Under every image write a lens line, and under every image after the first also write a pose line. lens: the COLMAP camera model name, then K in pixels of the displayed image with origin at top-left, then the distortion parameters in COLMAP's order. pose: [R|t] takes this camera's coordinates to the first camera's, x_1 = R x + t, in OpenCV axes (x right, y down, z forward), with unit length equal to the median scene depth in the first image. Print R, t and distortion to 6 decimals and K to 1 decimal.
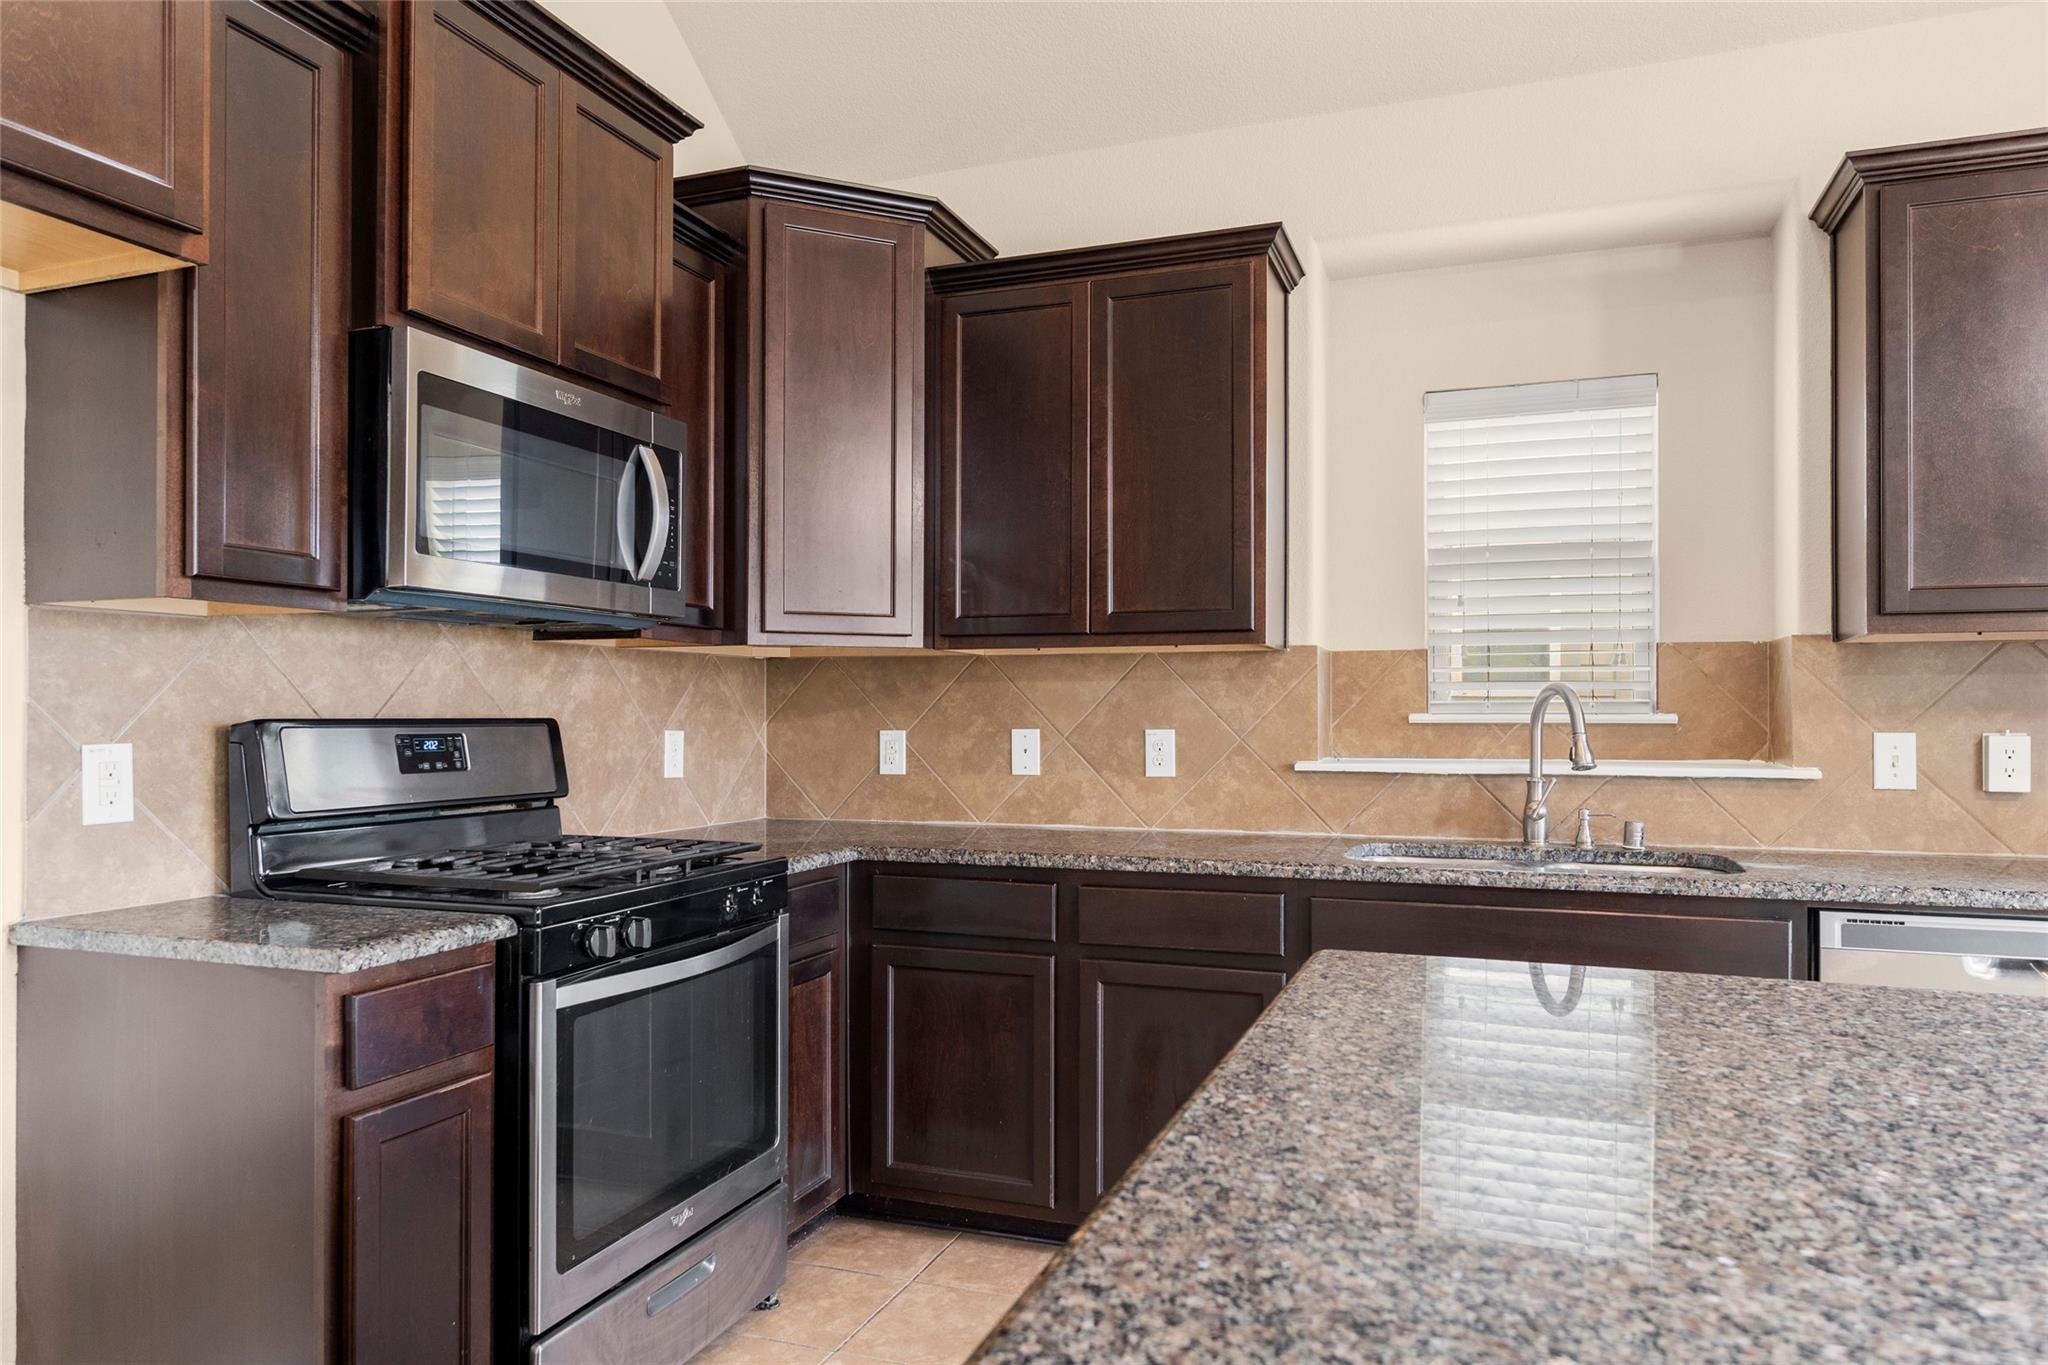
lens RADIAL K [[1299.0, 0, 1060.3], [0, 1299.0, 719.5], [0, 0, 1]] dist [-0.001530, -0.001311]
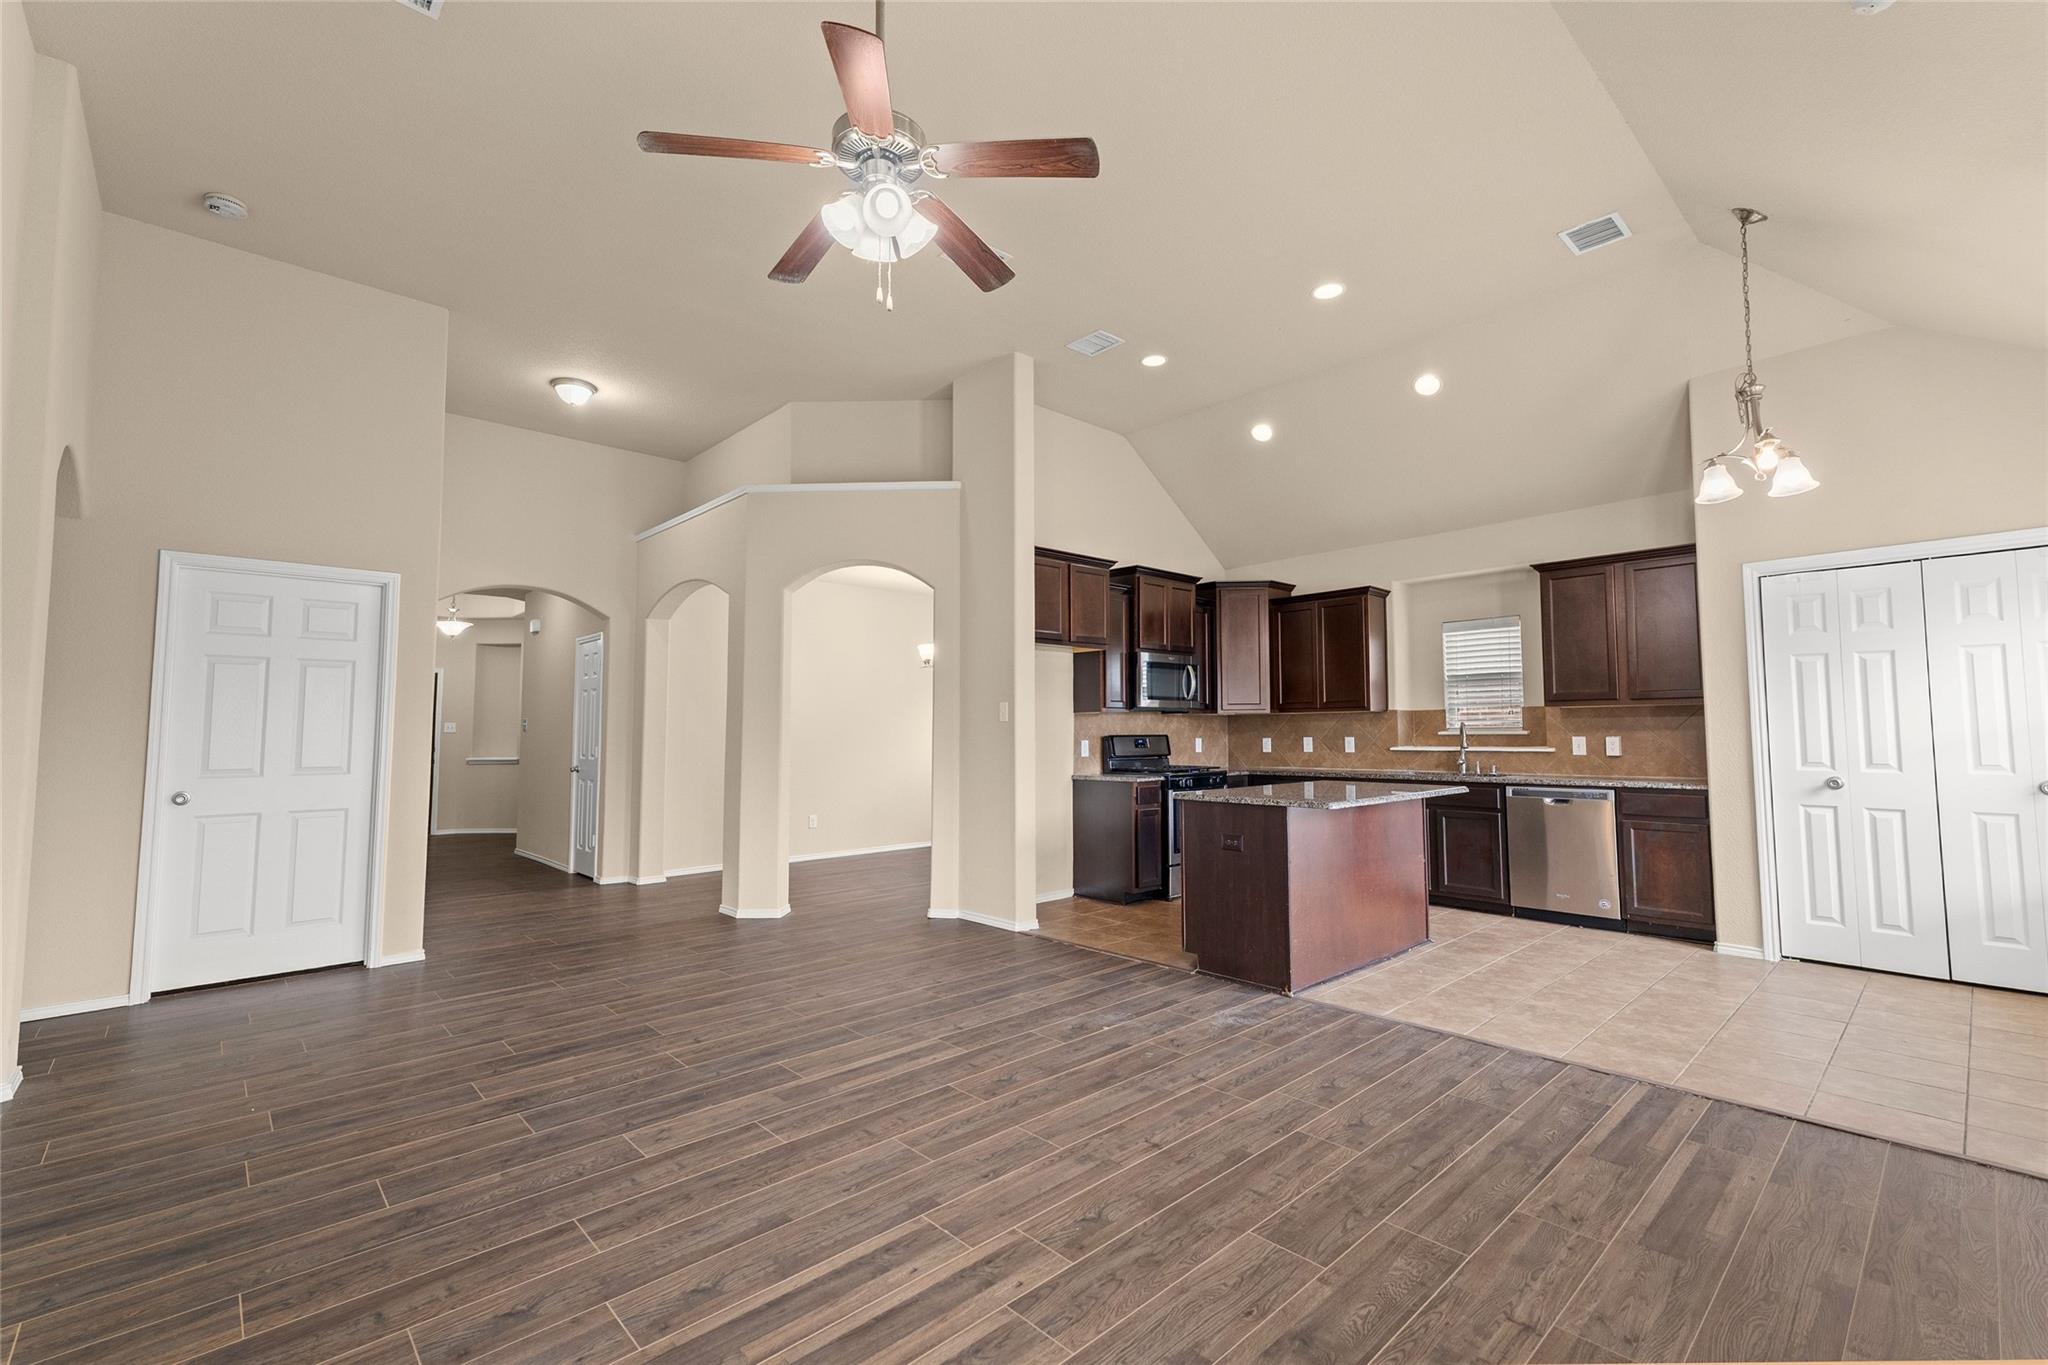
lens RADIAL K [[891.8, 0, 1036.6], [0, 891.8, 668.4], [0, 0, 1]] dist [0.006938, 0.001134]
pose [[0.886111, -0.040613, -0.461690, 0.458143], [0.005561, 0.997013, -0.077031, 0.004454], [0.463439, 0.065690, 0.883691, -1.414058]]
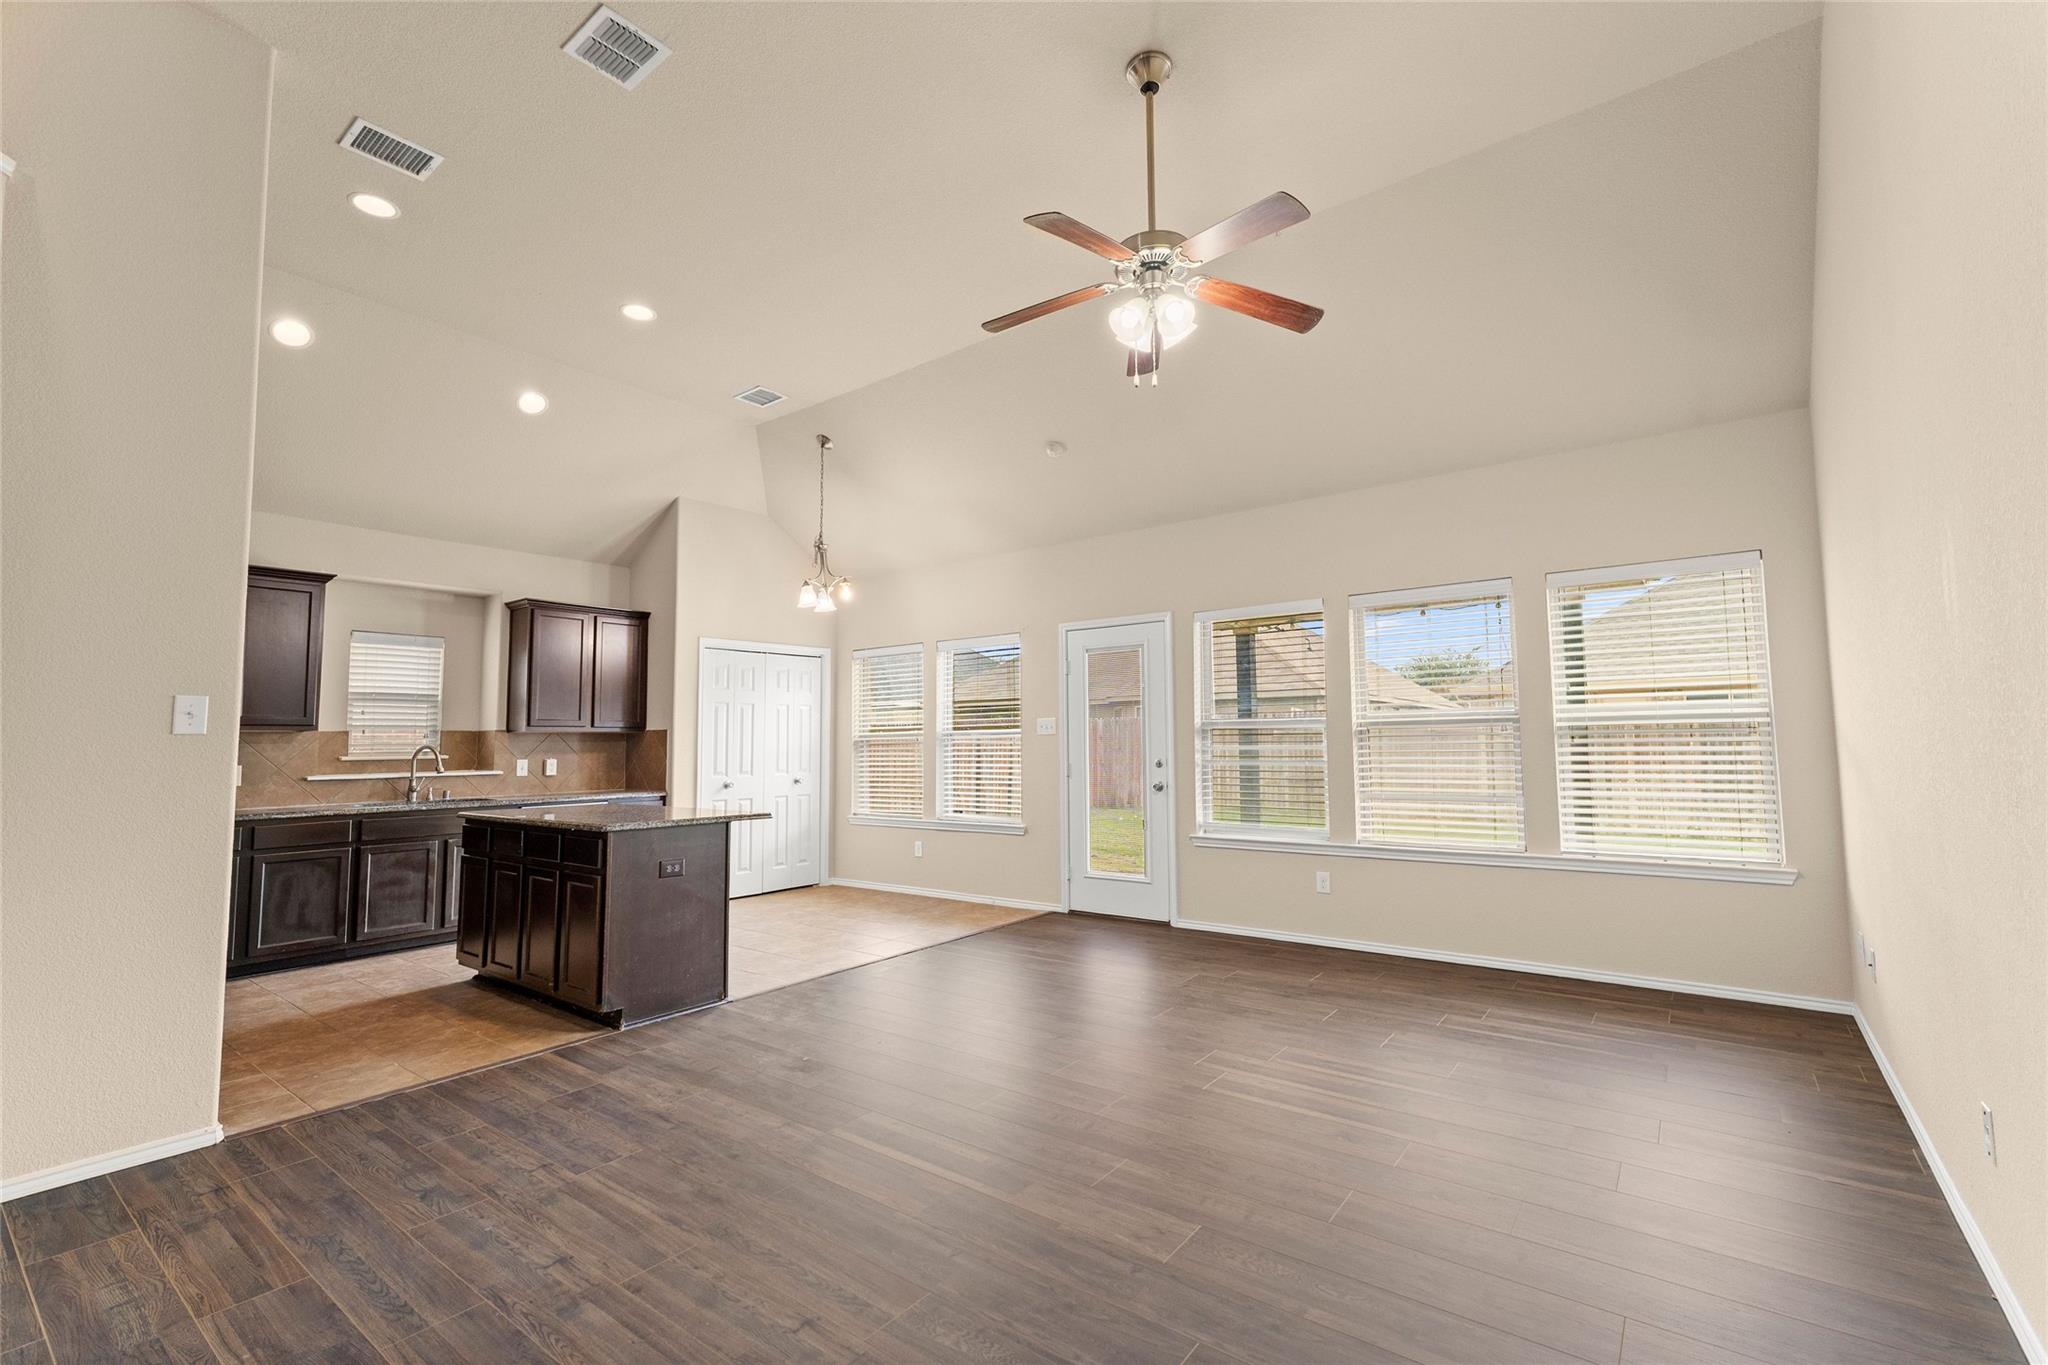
lens RADIAL K [[891.8, 0, 1001.7], [0, 891.8, 672.6], [0, 0, 1]] dist [0.006938, 0.001134]
pose [[0.320472, 0.070951, 0.944597, -1.112668], [0.019199, 0.996500, -0.081363, -0.001302], [-0.947063, 0.044210, 0.317988, -0.889562]]
